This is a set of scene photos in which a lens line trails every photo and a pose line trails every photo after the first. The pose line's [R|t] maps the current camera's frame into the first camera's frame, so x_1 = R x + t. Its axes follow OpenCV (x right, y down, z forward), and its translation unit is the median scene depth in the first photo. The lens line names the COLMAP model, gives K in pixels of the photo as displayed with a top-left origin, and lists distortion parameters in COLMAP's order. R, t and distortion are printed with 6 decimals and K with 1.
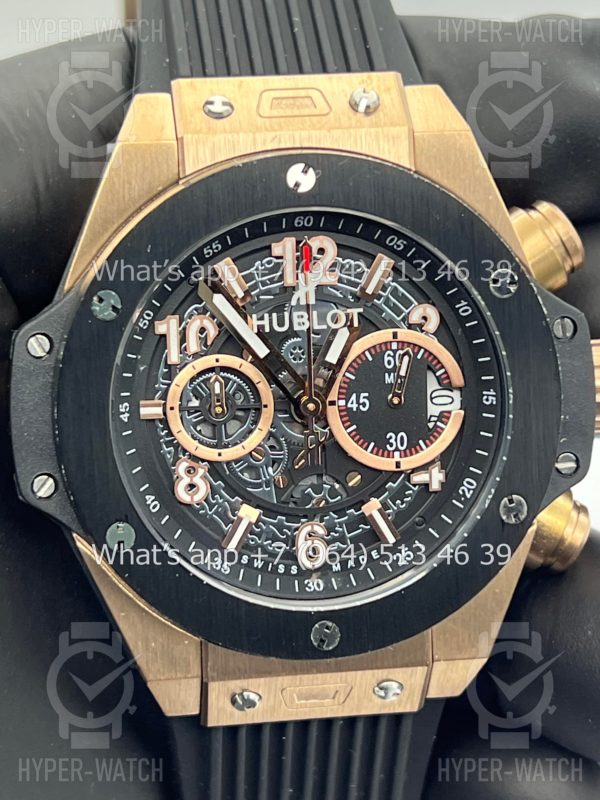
lens RADIAL K [[1796.4, 0, 300.0], [0, 1796.4, 400.0], [0, 0, 1]] dist [0.170631, 0.016216]
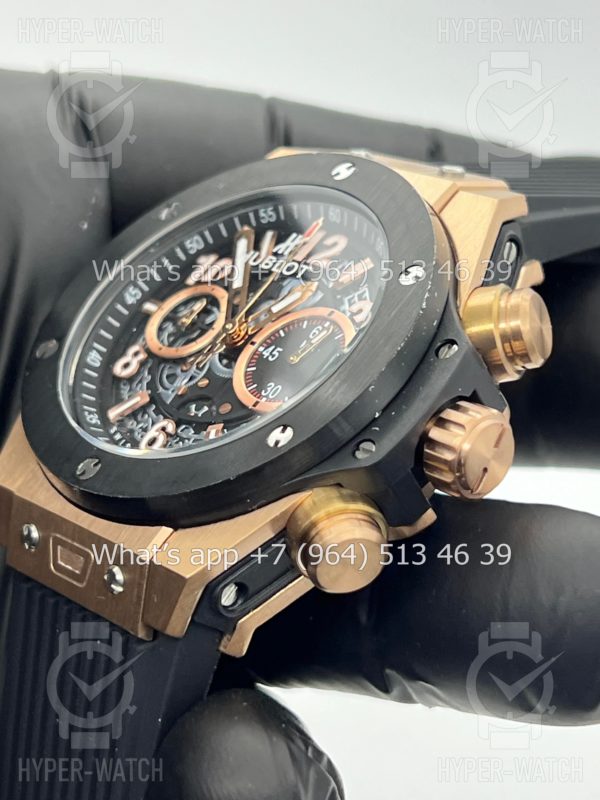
lens RADIAL K [[1796.4, 0, 300.0], [0, 1796.4, 400.0], [0, 0, 1]] dist [0.170631, 0.016216]
pose [[0.591852, 0.194813, -0.782150, 0.884832], [-0.665559, 0.665488, -0.337871, 0.370015], [0.454690, 0.720537, 0.523530, 0.471900]]
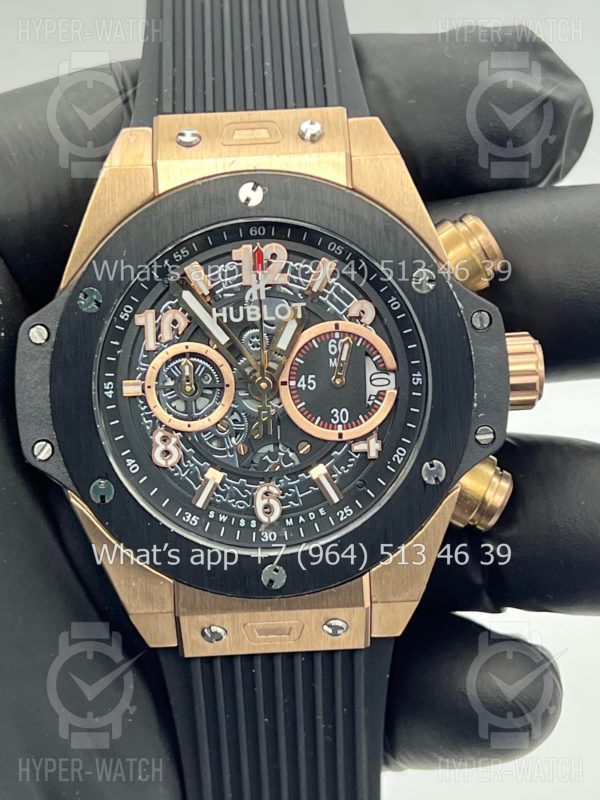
lens RADIAL K [[1796.4, 0, 300.0], [0, 1796.4, 400.0], [0, 0, 1]] dist [0.170631, 0.016216]
pose [[0.993811, -0.000391, -0.111088, 0.160839], [-0.003269, 0.999458, -0.032764, 0.051794], [0.111040, 0.032925, 0.993270, -0.181975]]
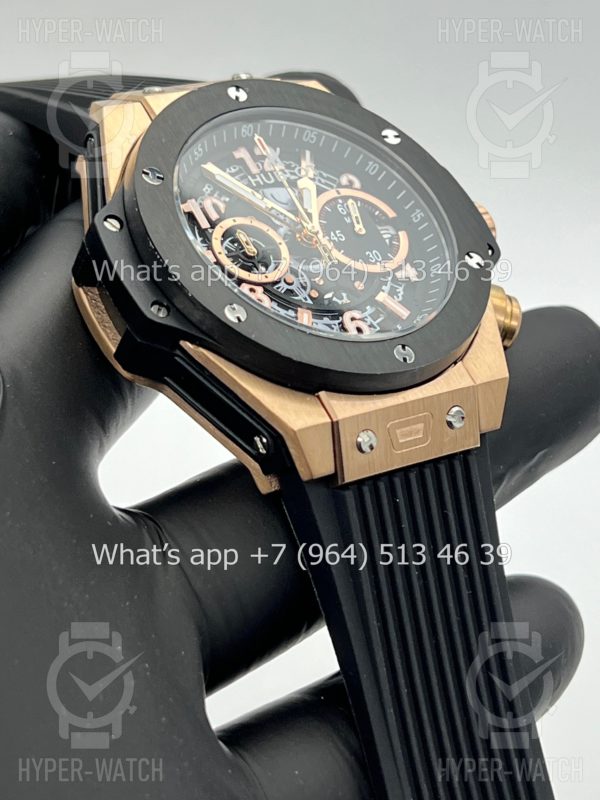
lens RADIAL K [[1796.4, 0, 300.0], [0, 1796.4, 400.0], [0, 0, 1]] dist [0.170631, 0.016216]
pose [[0.864802, -0.241788, 0.440063, -0.606188], [0.452162, 0.756092, -0.473153, 0.710508], [-0.218325, 0.608164, 0.763198, 0.067552]]
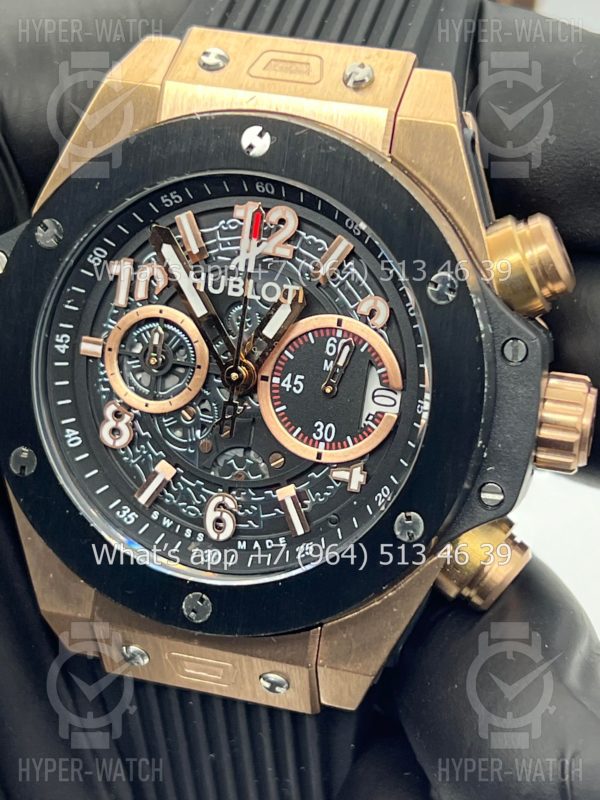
lens RADIAL K [[1796.4, 0, 300.0], [0, 1796.4, 400.0], [0, 0, 1]] dist [0.170631, 0.016216]
pose [[0.914065, 0.207848, -0.348258, 0.375537], [-0.206454, 0.977573, 0.041562, -0.031024], [0.349087, 0.033909, 0.936477, 0.098579]]
